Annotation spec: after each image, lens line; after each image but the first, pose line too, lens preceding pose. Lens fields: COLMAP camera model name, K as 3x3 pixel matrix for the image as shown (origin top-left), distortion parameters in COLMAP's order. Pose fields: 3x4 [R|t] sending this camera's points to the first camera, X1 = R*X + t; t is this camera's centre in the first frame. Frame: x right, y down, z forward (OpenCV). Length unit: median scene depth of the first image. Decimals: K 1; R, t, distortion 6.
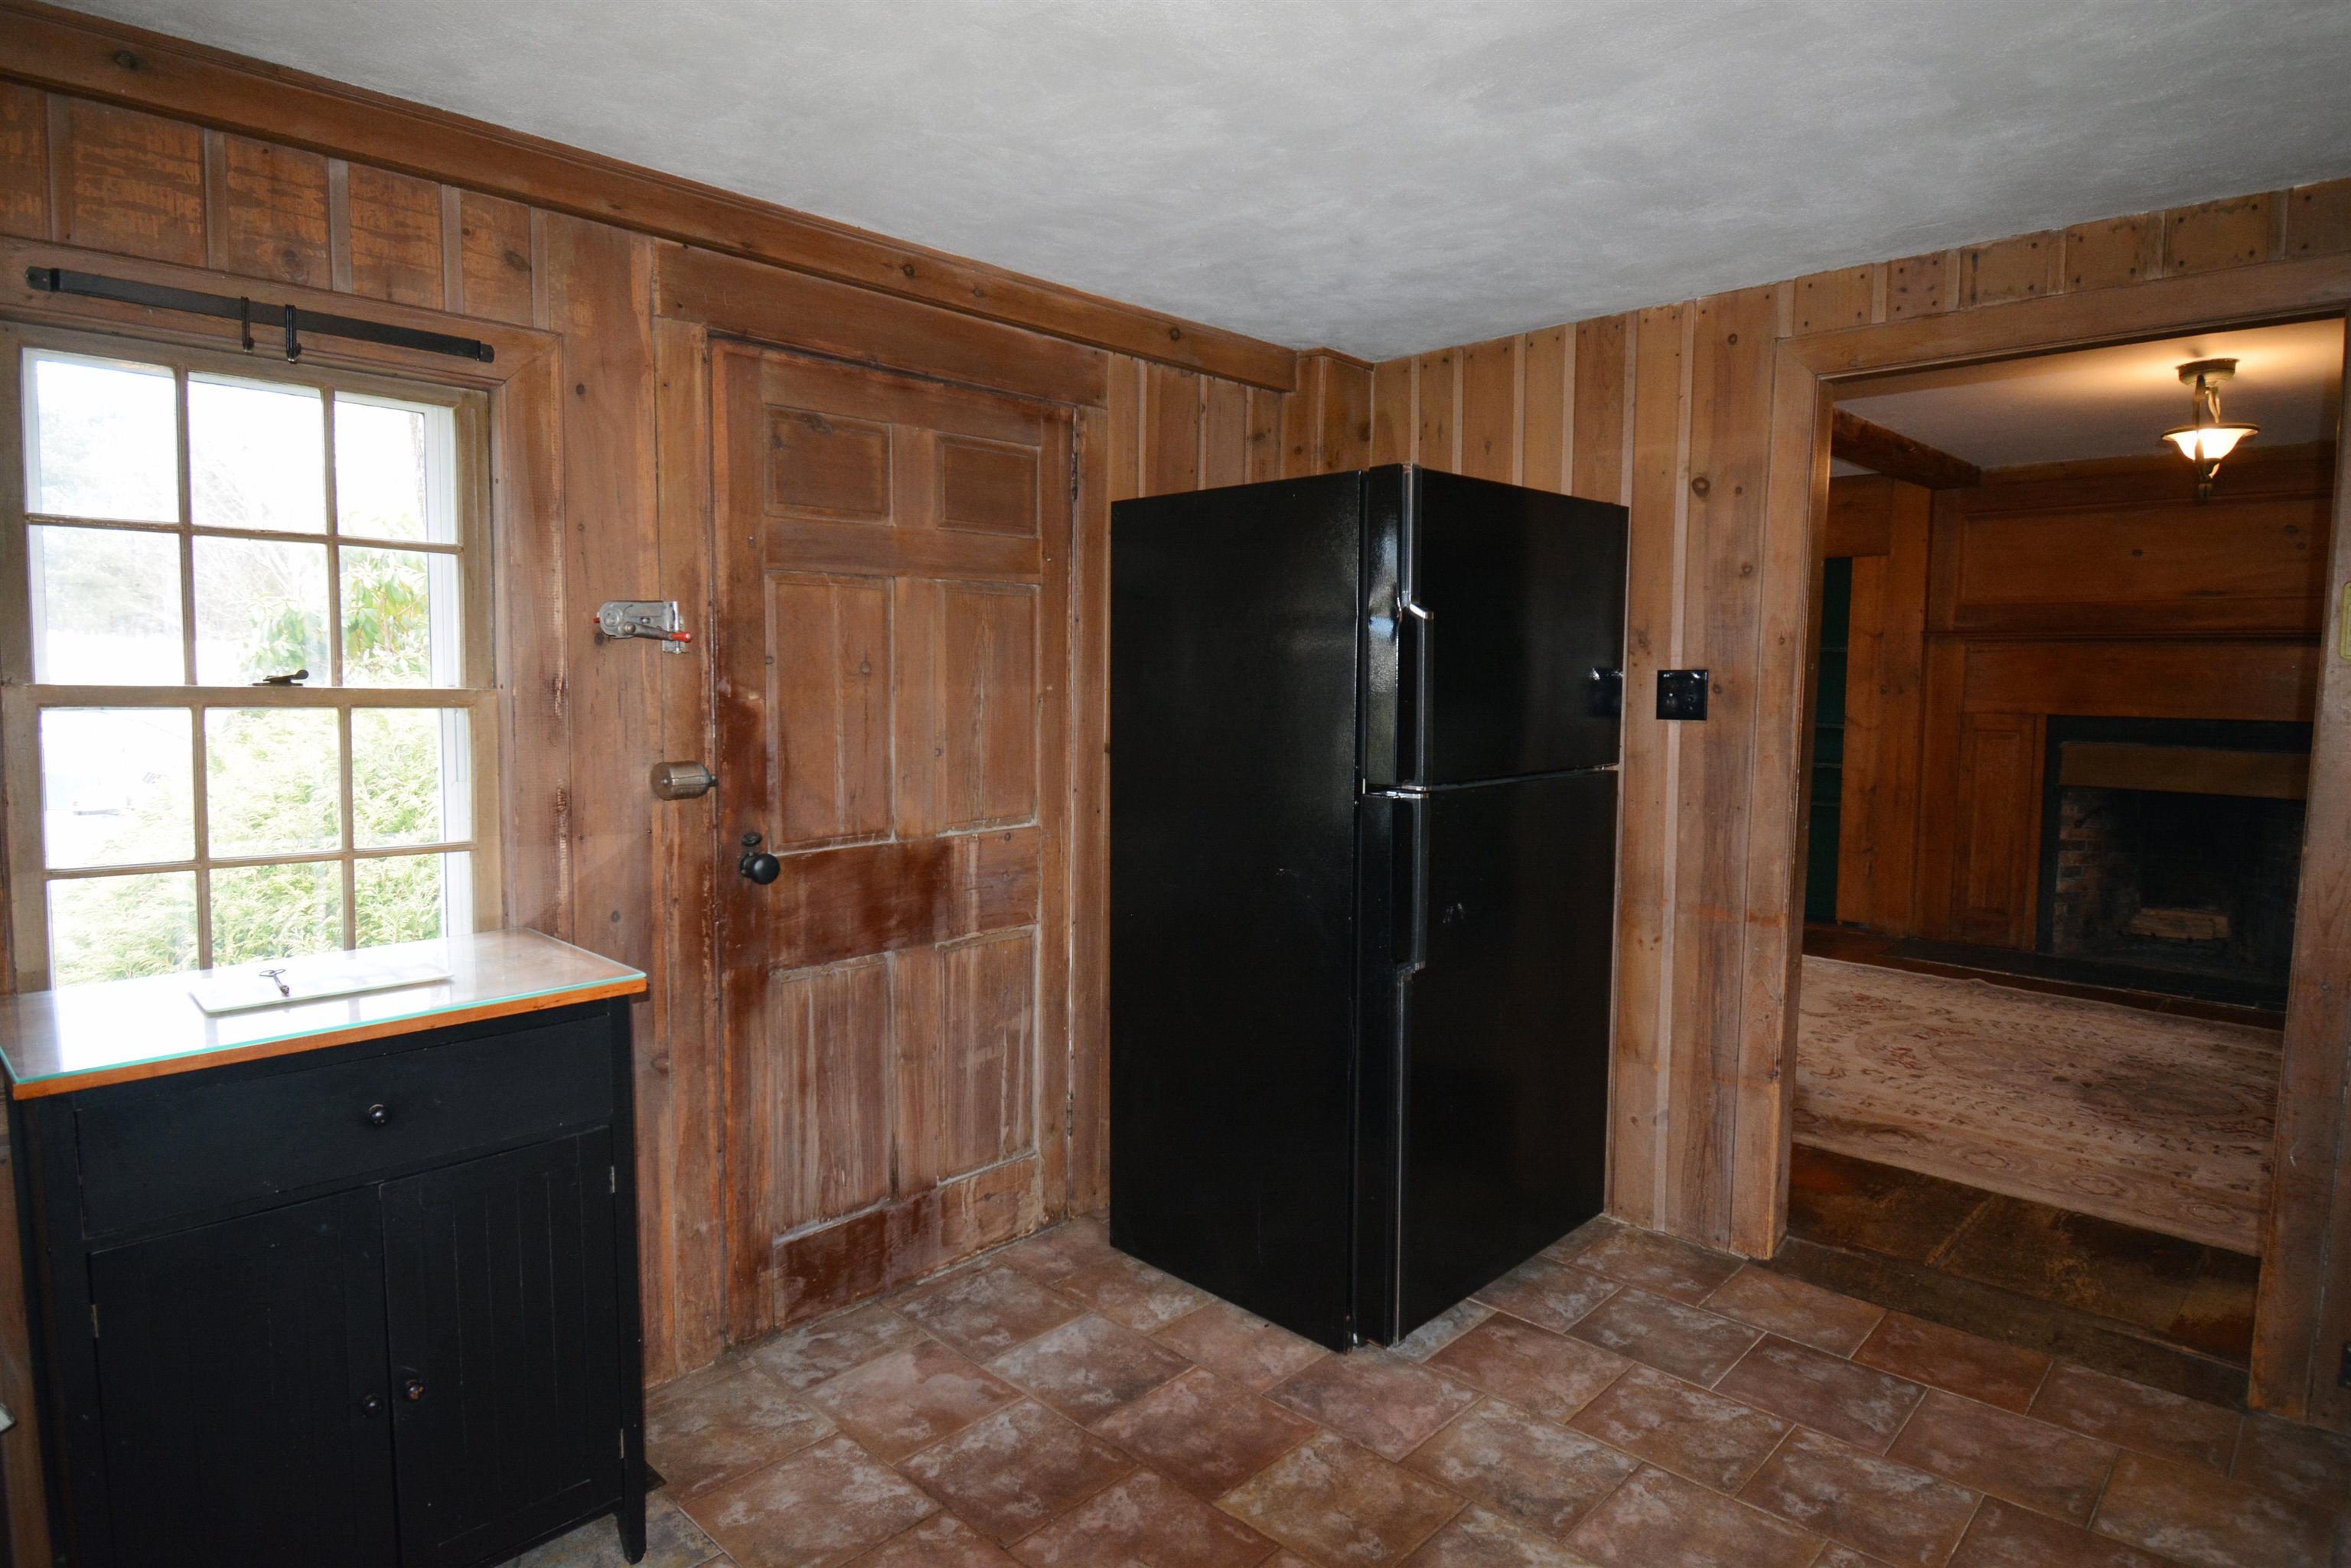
lens RADIAL K [[1322.7, 0, 1177.1], [0, 1322.7, 777.8], [0, 0, 1]] dist [-0.000920, -0.005475]
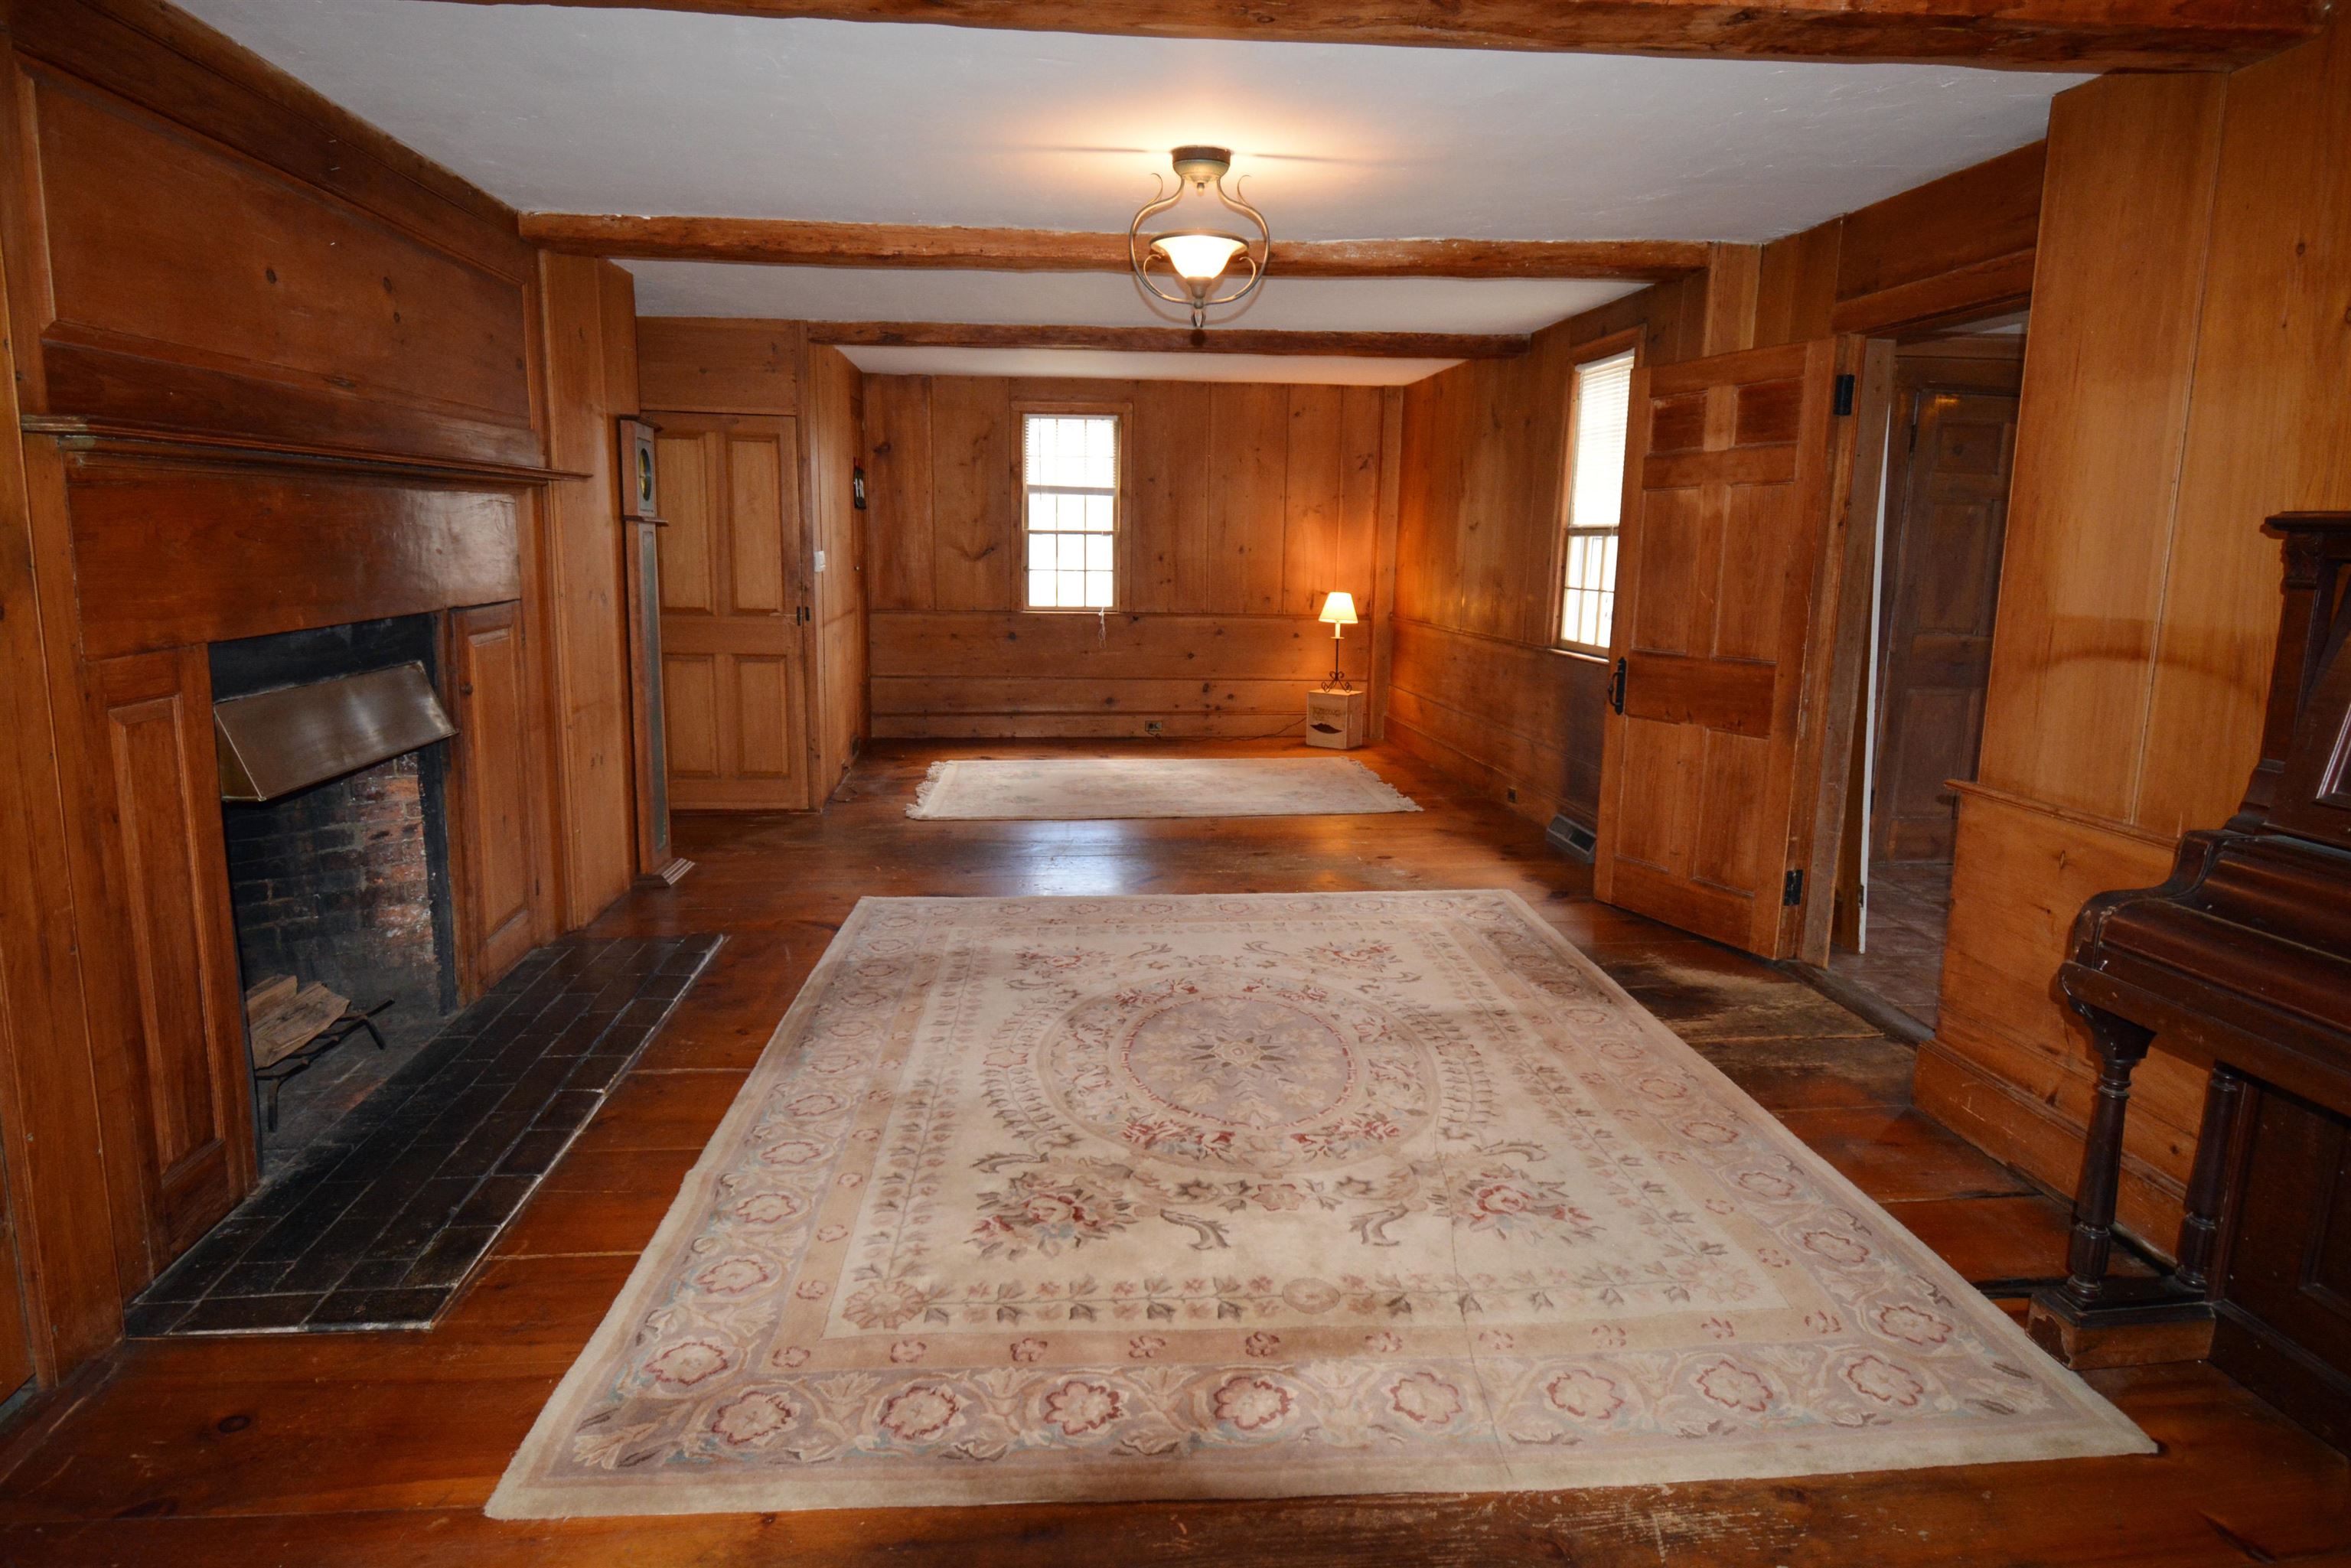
lens RADIAL K [[1322.7, 0, 1179.7], [0, 1322.7, 784.4], [0, 0, 1]] dist [-0.000920, -0.005475]
pose [[-0.765765, -0.138523, 0.628024, 0.155431], [0.035954, 0.965779, 0.256861, -0.099045], [-0.642114, 0.219275, -0.734580, 1.099096]]
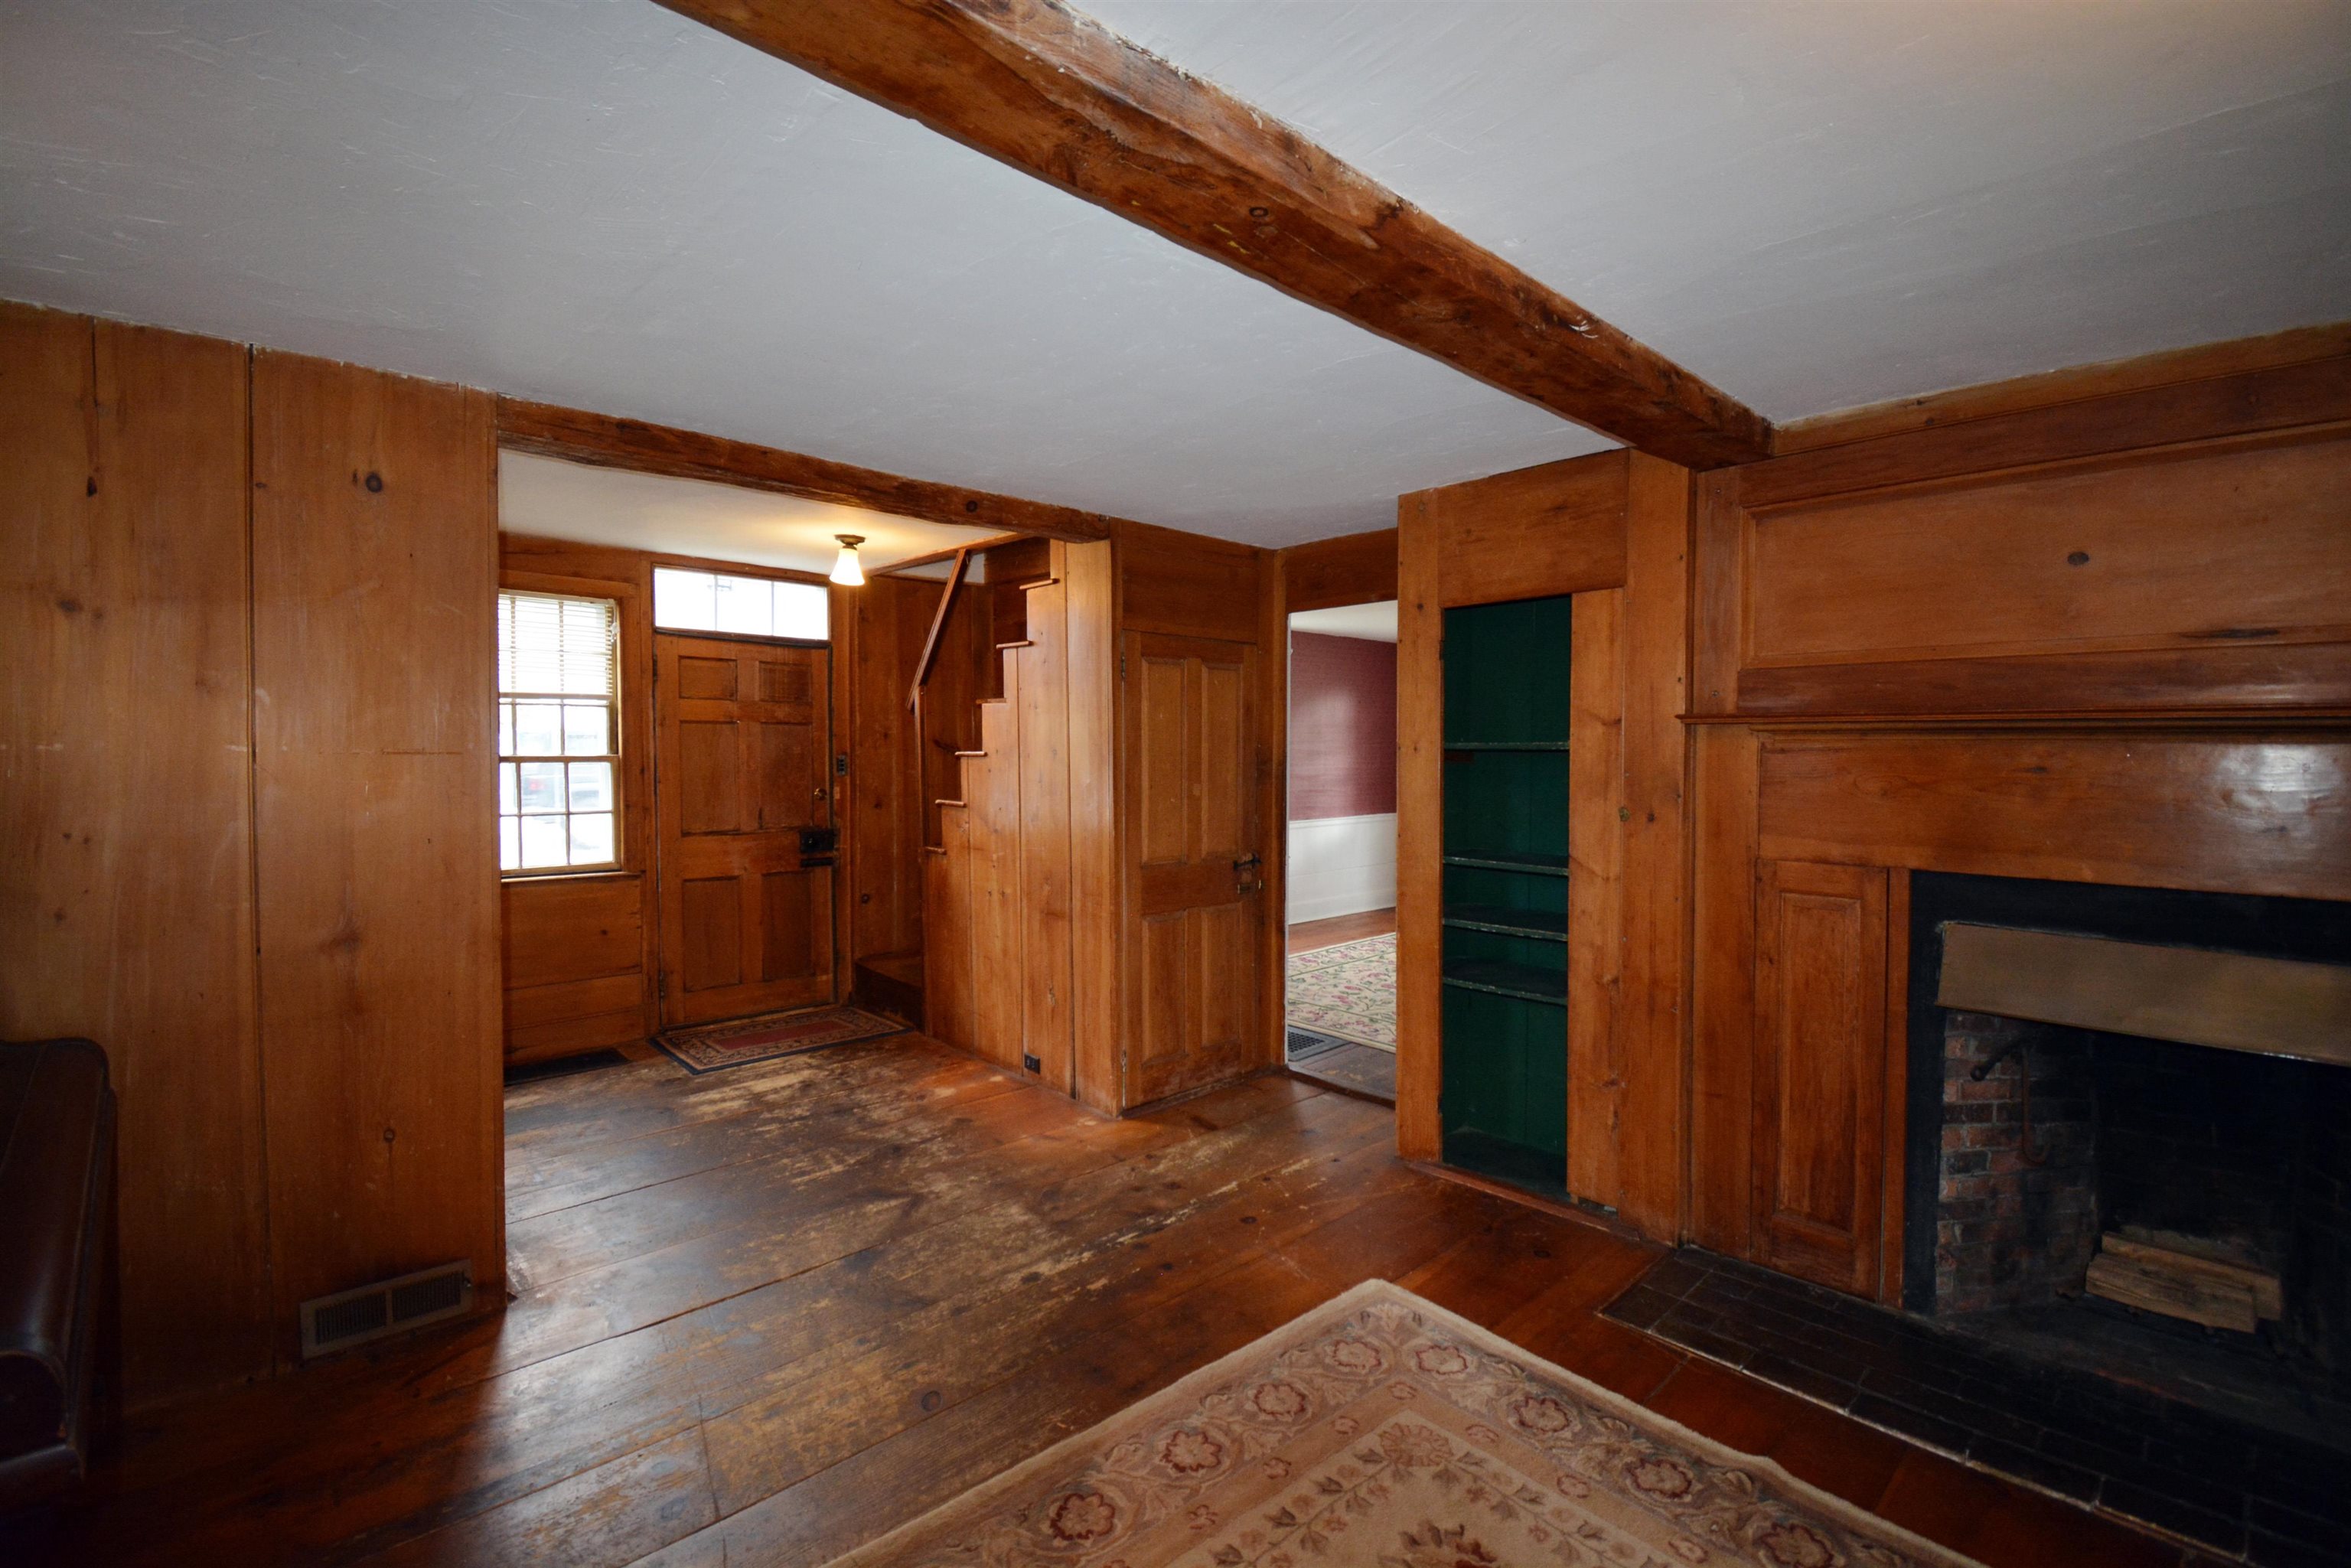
lens RADIAL K [[1039.3, 0, 1173.9], [0, 1039.3, 776.8], [0, 0, 1]] dist [0.006845, -0.018742]
pose [[0.998536, -0.001892, -0.054059, 0.377038], [-0.001098, 0.998473, -0.055225, -0.060505], [0.054081, 0.055203, 0.997009, 0.553464]]
